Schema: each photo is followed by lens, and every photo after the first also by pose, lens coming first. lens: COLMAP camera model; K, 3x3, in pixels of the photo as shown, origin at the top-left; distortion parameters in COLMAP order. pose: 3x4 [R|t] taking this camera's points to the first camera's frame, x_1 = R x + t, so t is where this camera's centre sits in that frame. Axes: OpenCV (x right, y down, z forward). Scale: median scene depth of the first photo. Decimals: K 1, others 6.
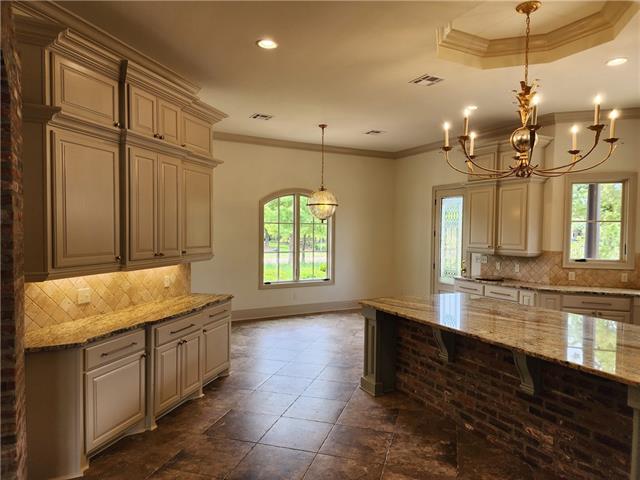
lens RADIAL K [[422.2, 0, 327.5], [0, 422.2, 242.4], [0, 0, 1]] dist [0.066392, -0.060683]
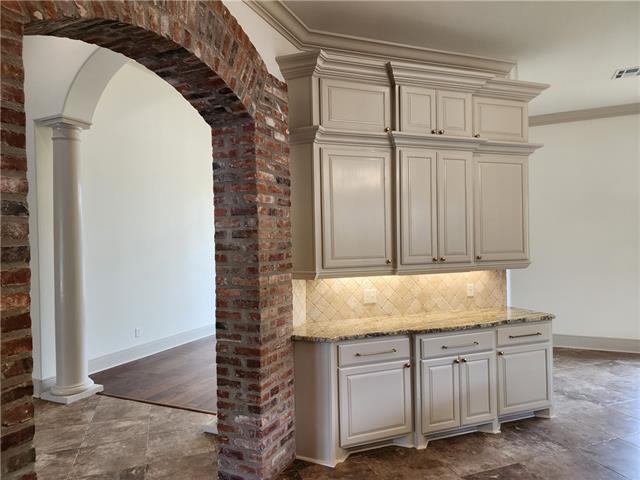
lens RADIAL K [[422.2, 0, 327.5], [0, 422.2, 242.4], [0, 0, 1]] dist [0.066392, -0.060683]
pose [[0.596753, -0.016455, -0.802256, 0.217178], [0.000561, 0.999798, -0.020090, 0.011166], [0.802425, 0.011539, 0.596642, 0.284911]]
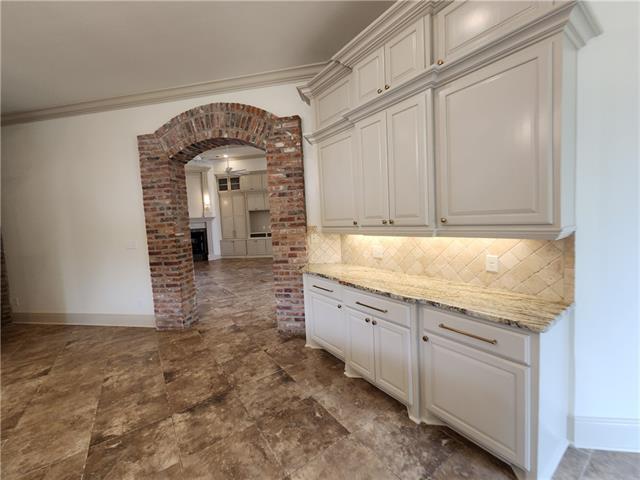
lens RADIAL K [[270.0, 0, 320.3], [0, 270.0, 236.7], [0, 0, 1]] dist [-0.001141, -0.000025]
pose [[-0.634594, 0.073014, -0.769389, 0.160543], [0.021307, 0.996802, 0.077021, 0.013994], [0.772552, 0.032484, -0.634120, 1.380829]]
